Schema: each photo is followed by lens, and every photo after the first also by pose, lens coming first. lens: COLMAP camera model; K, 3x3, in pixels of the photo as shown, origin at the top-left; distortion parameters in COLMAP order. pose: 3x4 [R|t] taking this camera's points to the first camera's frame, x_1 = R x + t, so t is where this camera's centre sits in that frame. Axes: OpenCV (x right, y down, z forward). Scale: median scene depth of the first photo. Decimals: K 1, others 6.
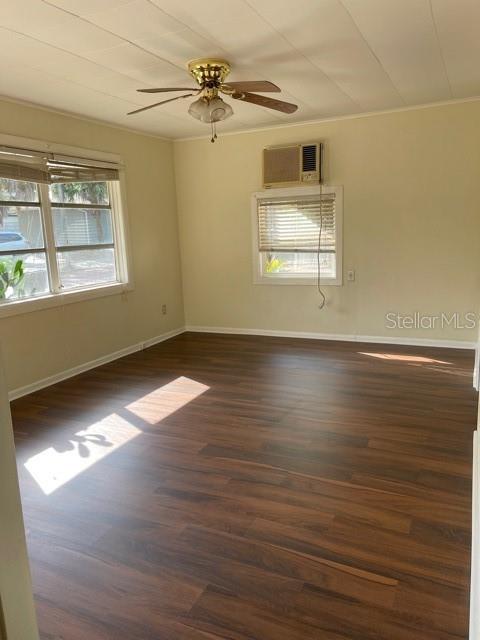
lens RADIAL K [[484.4, 0, 243.1], [0, 484.4, 319.3], [0, 0, 1]] dist [0.077320, -0.078834]
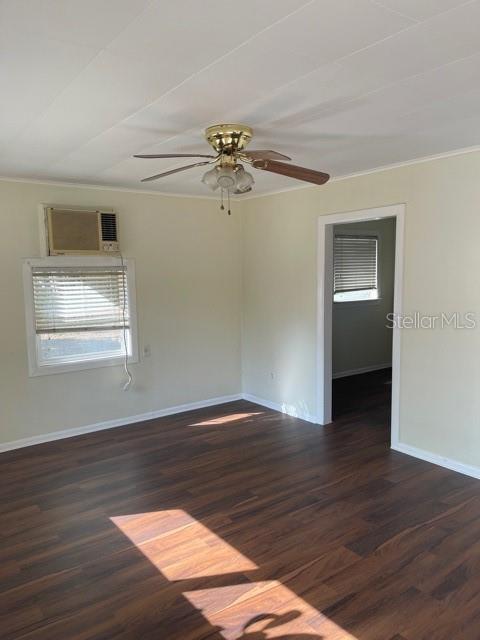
lens RADIAL K [[484.4, 0, 243.1], [0, 484.4, 319.3], [0, 0, 1]] dist [0.077320, -0.078834]
pose [[0.462798, -0.056776, 0.884644, -0.554673], [0.164367, 0.986138, -0.022698, -0.101032], [-0.871092, 0.155911, 0.465715, 0.390454]]
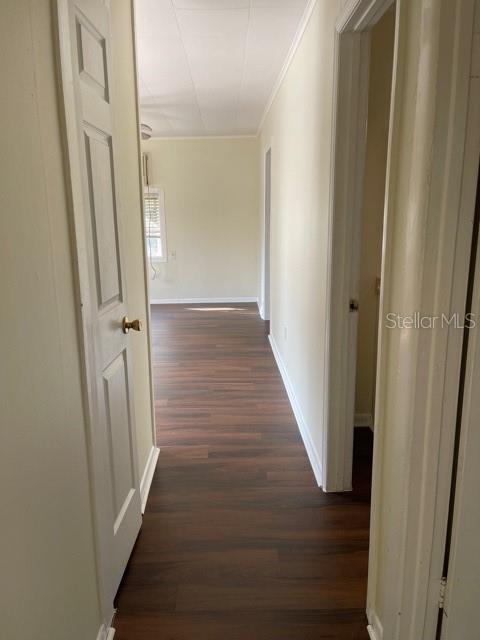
lens RADIAL K [[484.4, 0, 243.1], [0, 484.4, 319.3], [0, 0, 1]] dist [0.077320, -0.078834]
pose [[0.890402, -0.069013, 0.449912, -0.236547], [0.063988, 0.997602, 0.026389, 0.069374], [-0.450654, 0.005292, 0.892683, -0.312657]]
